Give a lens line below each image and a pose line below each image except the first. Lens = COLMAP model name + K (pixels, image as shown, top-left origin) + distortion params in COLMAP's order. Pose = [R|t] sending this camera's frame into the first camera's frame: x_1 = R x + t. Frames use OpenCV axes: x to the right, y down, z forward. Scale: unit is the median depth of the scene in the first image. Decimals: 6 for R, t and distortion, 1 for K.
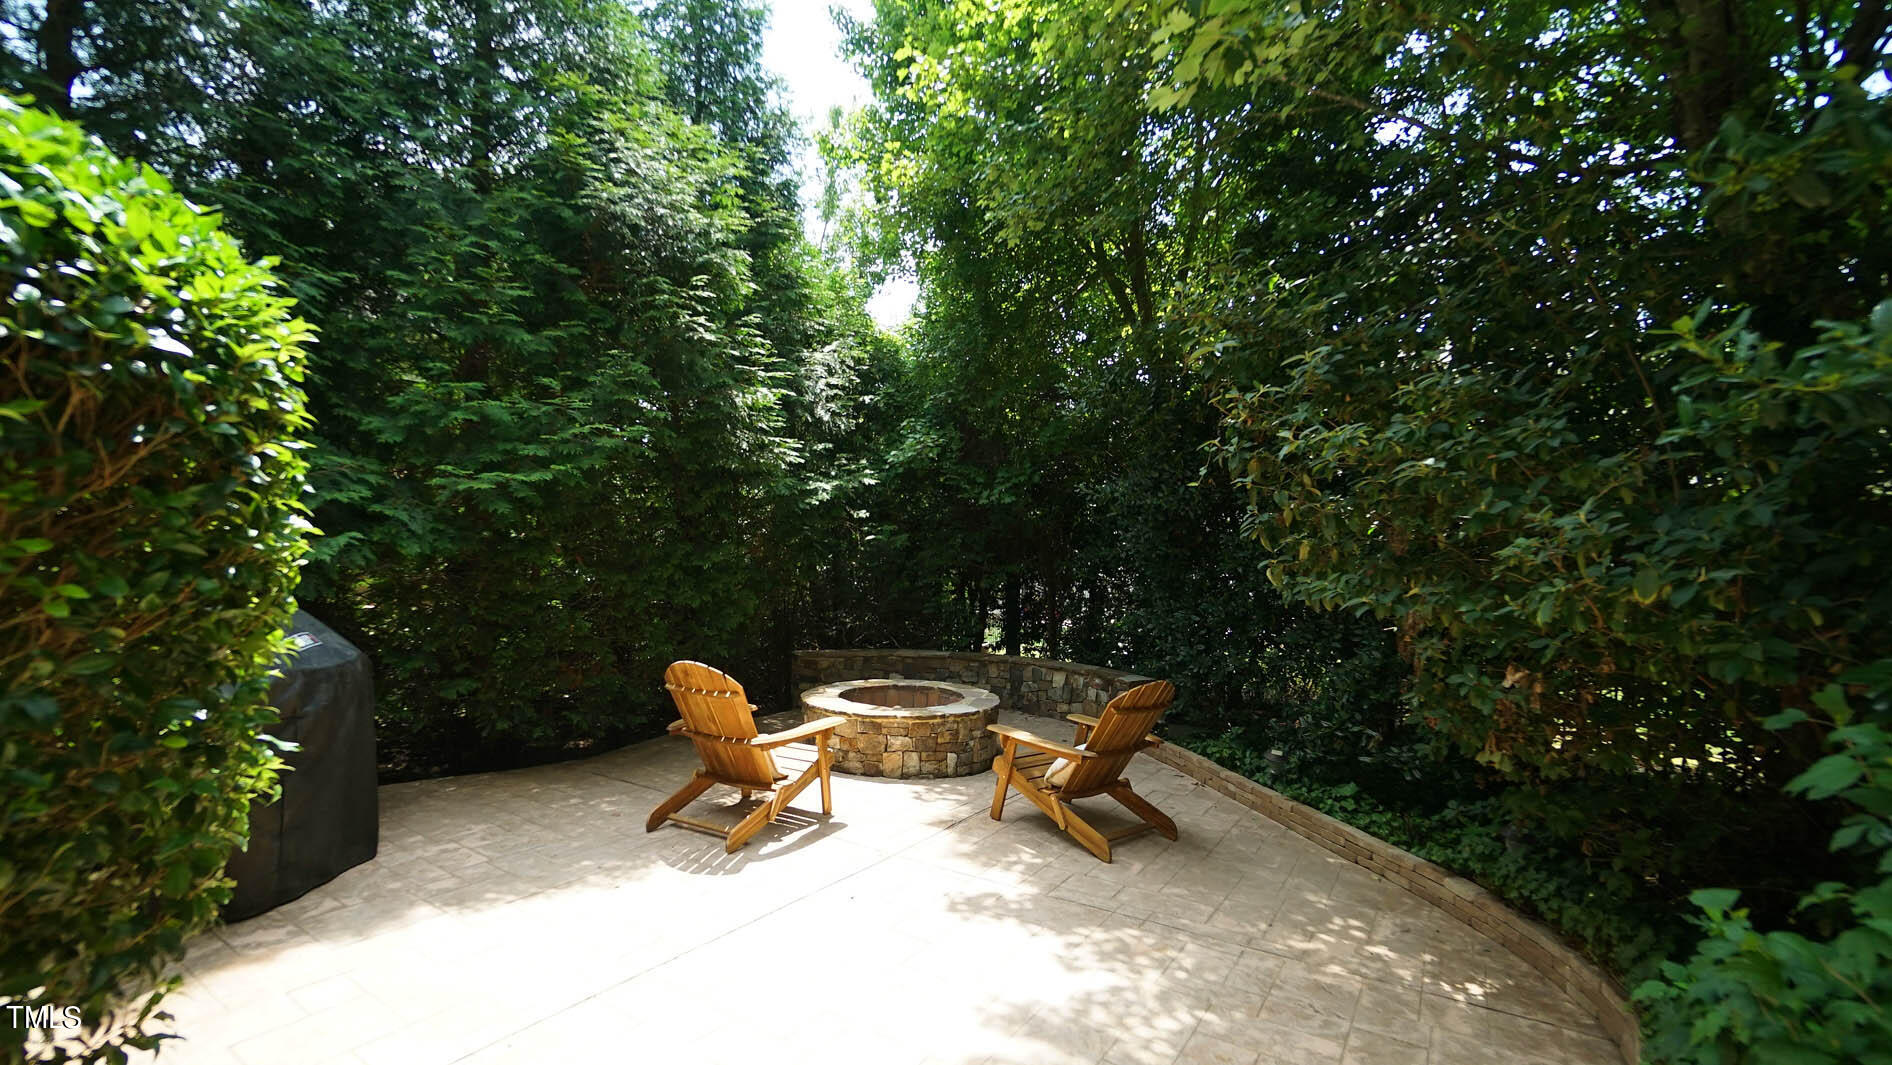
lens RADIAL K [[837.4, 0, 944.4], [0, 837.4, 544.2], [0, 0, 1]] dist [-0.047920, 0.000548]
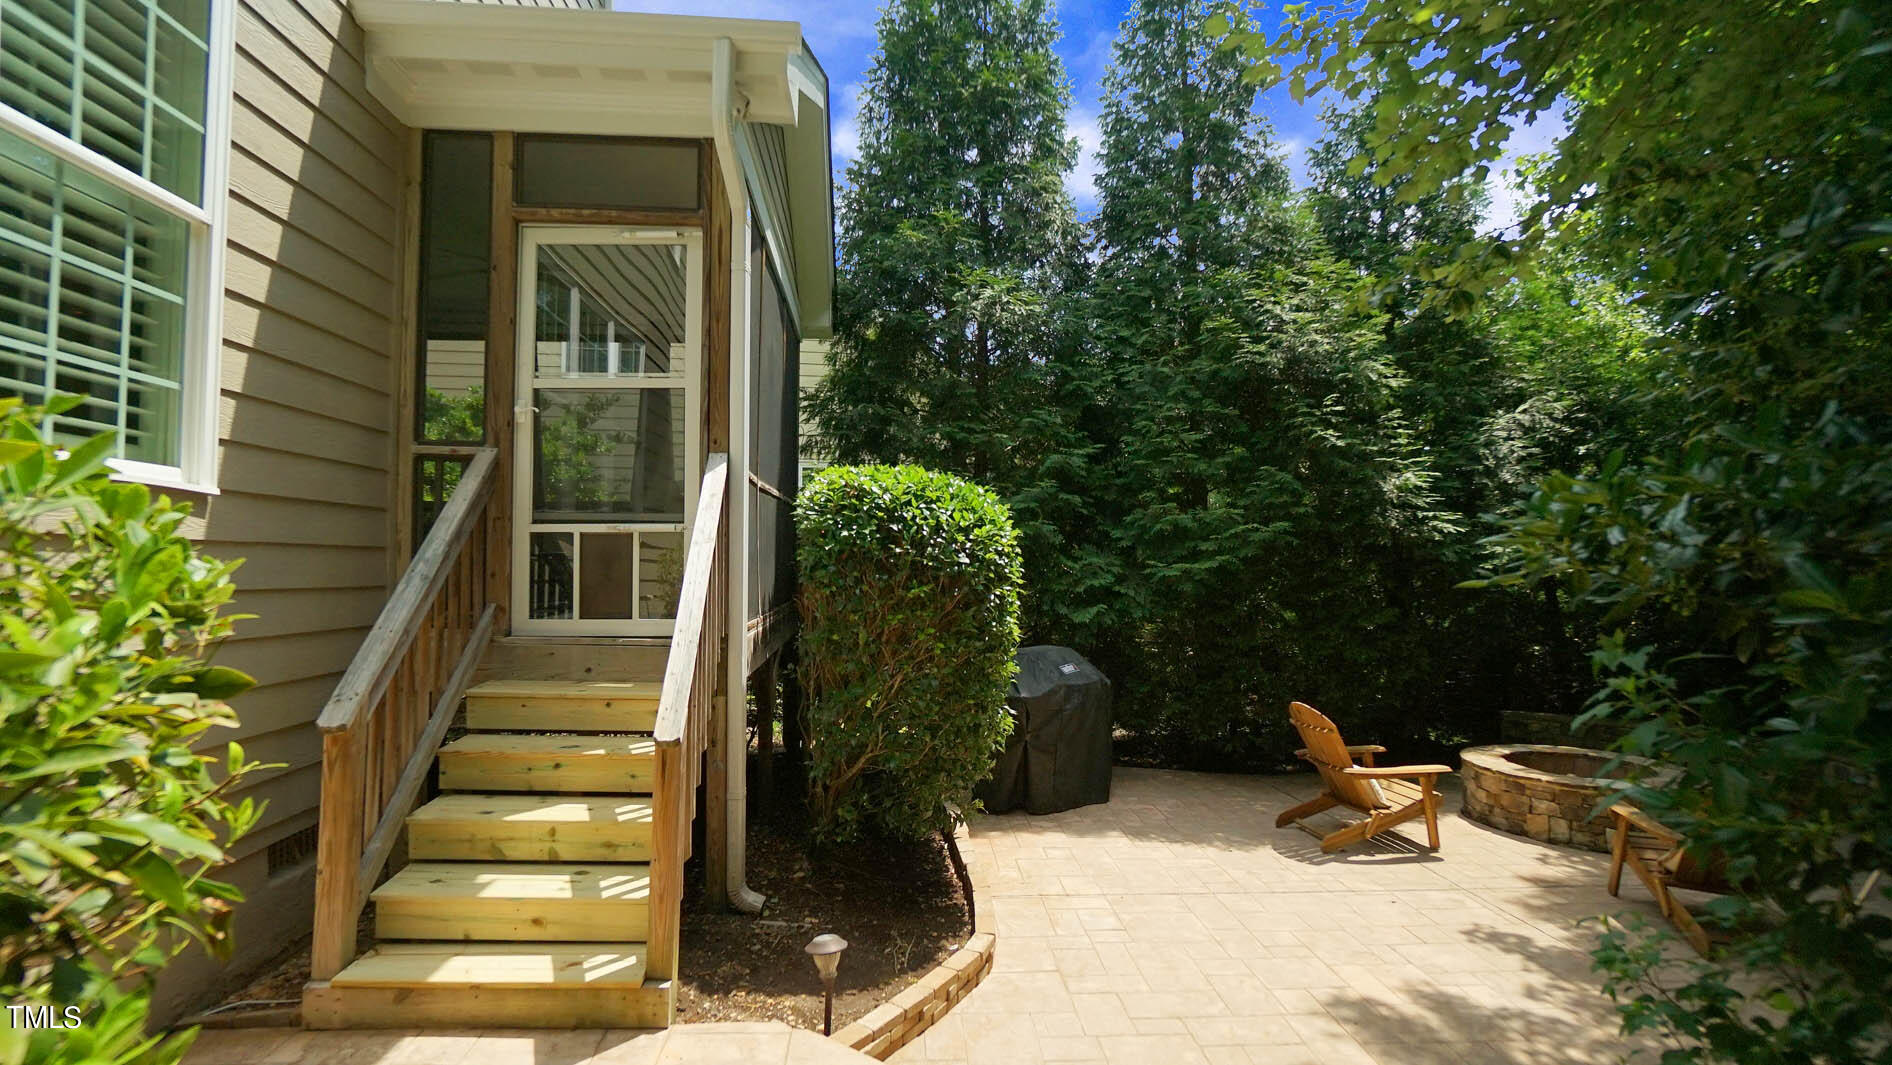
lens RADIAL K [[848.0, 0, 946.0], [0, 848.0, 532.5], [0, 0, 1]] dist [-0.015216, 0.000169]
pose [[0.598190, -0.059497, -0.799143, 0.369511], [0.010236, 0.997726, -0.066620, -0.038311], [0.801289, 0.031671, 0.597439, -0.224707]]
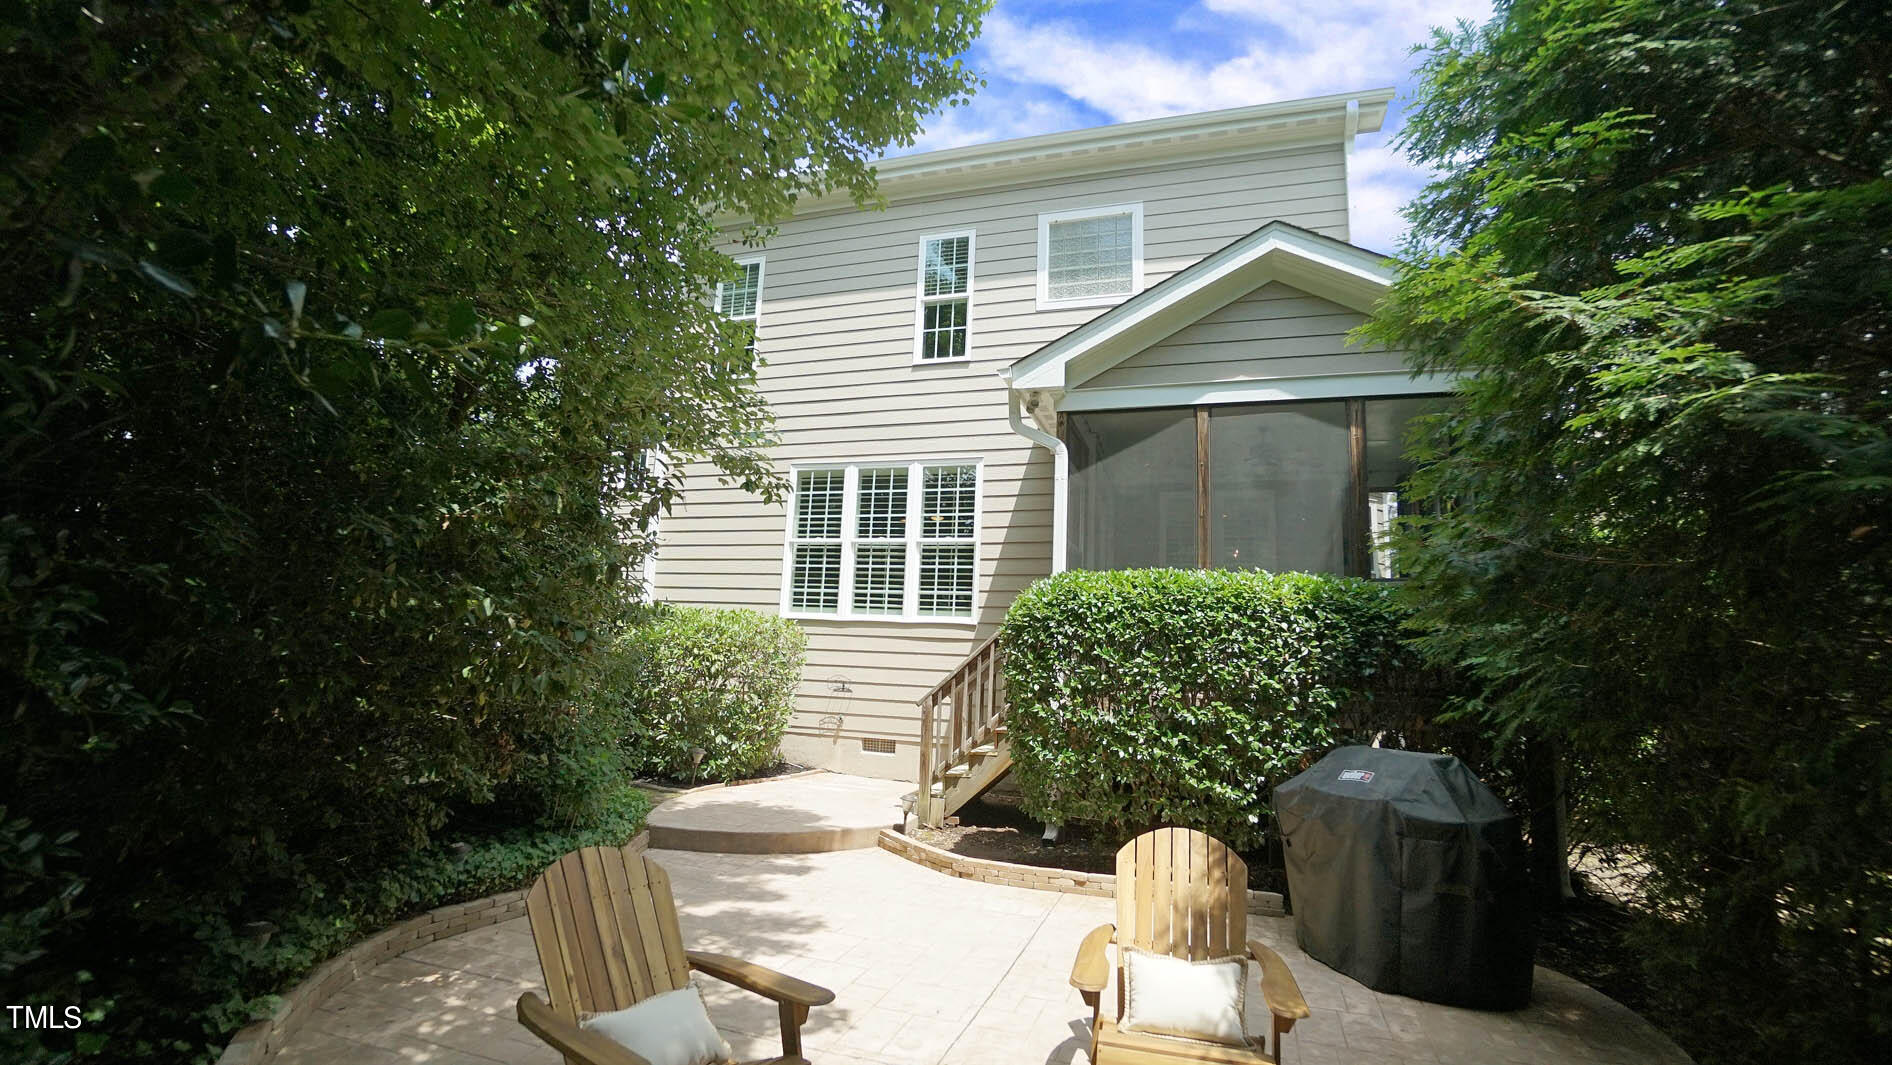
lens RADIAL K [[837.4, 0, 944.4], [0, 837.4, 544.2], [0, 0, 1]] dist [-0.047920, 0.000548]
pose [[-0.975864, -0.063474, -0.208953, 0.101940], [-0.037438, 0.991288, -0.126282, -0.045583], [0.215148, -0.115411, -0.969738, 1.428604]]
